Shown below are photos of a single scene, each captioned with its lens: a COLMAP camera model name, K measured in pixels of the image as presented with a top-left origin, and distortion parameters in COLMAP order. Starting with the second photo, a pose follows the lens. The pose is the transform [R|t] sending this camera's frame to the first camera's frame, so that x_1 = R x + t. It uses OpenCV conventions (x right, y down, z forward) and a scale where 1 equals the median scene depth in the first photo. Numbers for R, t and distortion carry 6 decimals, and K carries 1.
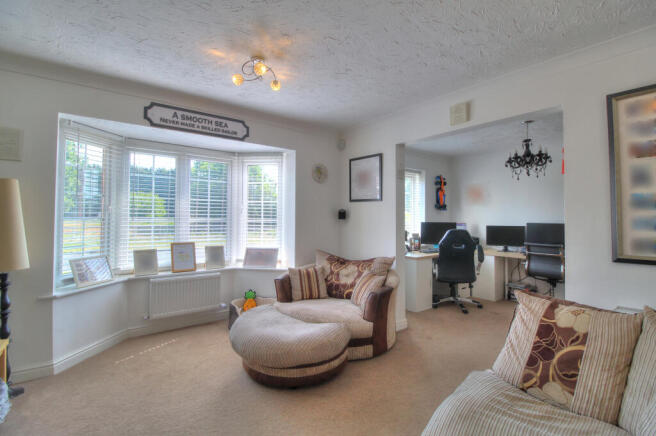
lens RADIAL K [[311.8, 0, 327.7], [0, 311.8, 213.4], [0, 0, 1]] dist [-0.008704, -0.002824]
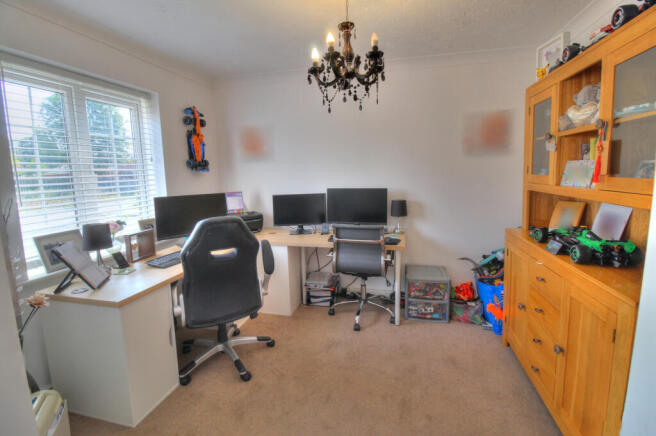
lens RADIAL K [[311.8, 0, 326.9], [0, 311.8, 213.6], [0, 0, 1]] dist [-0.008704, -0.002824]
pose [[0.788676, -0.103162, 0.606092, 0.251896], [0.016077, 0.988945, 0.147406, -0.016618], [-0.614599, -0.106511, 0.781616, 0.519531]]
